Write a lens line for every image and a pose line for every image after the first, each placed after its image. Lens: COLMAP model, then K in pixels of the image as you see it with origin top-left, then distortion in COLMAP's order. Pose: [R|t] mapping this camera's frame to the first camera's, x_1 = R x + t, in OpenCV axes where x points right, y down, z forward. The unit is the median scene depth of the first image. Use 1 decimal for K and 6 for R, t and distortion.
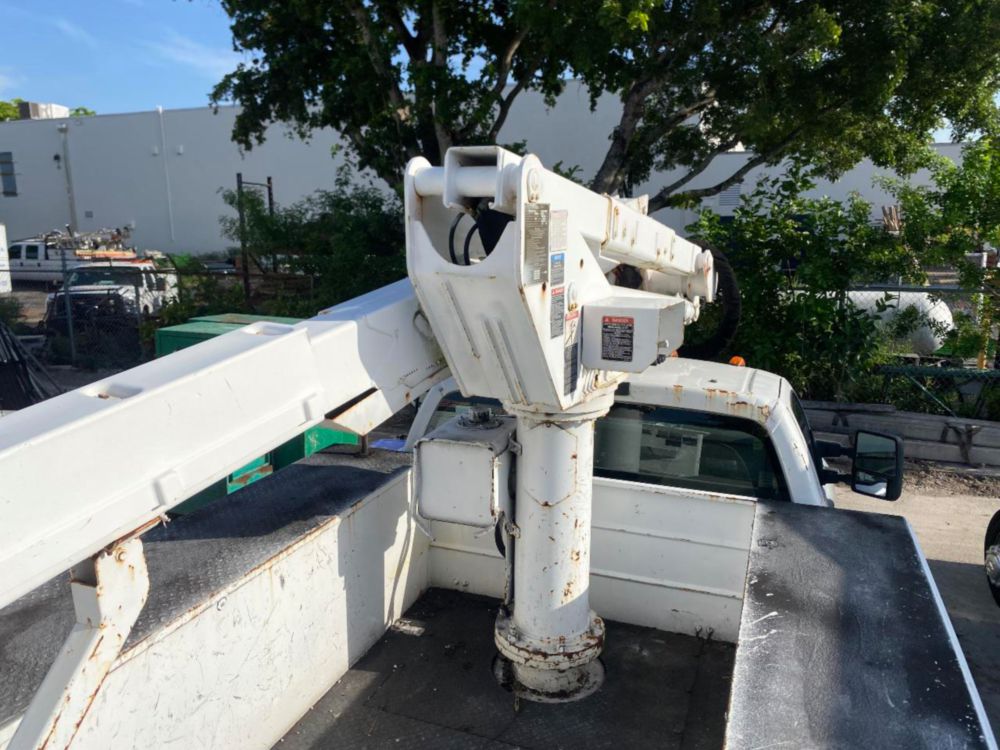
lens RADIAL K [[766.6, 0, 502.0], [0, 766.6, 371.0], [0, 0, 1]] dist [0.016126, -0.015052]
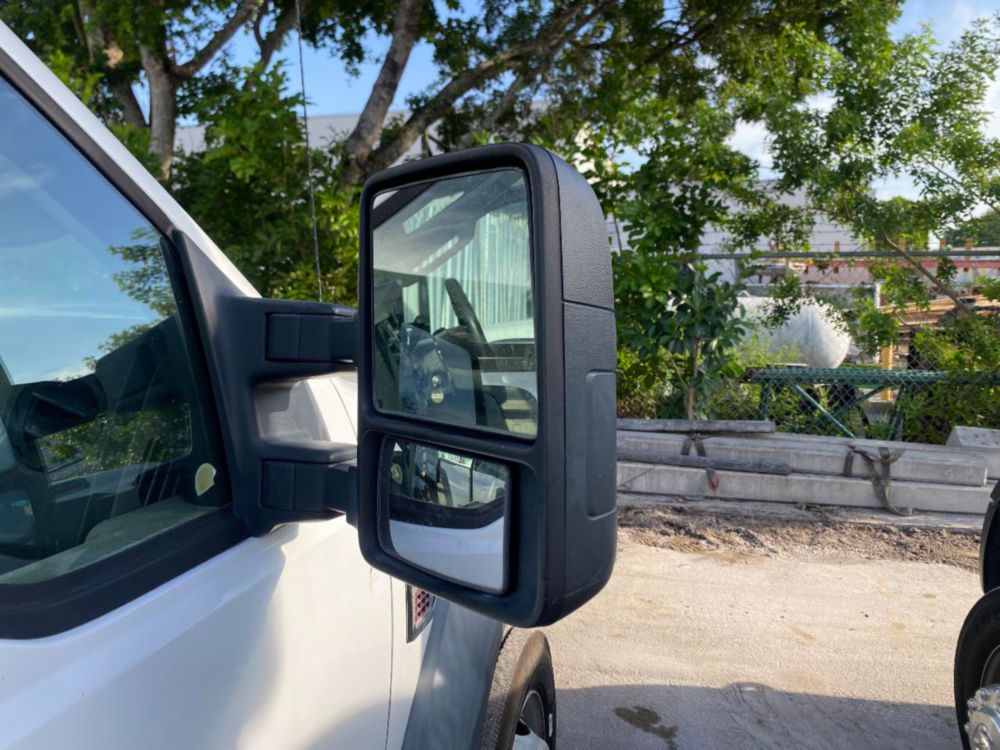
lens RADIAL K [[766.6, 0, 500.4], [0, 766.6, 379.5], [0, 0, 1]] dist [0.016126, -0.015052]
pose [[0.994394, -0.009002, 0.105354, 0.219890], [0.017880, 0.996336, -0.083630, 0.060582], [-0.104215, 0.085045, 0.990912, 0.390211]]
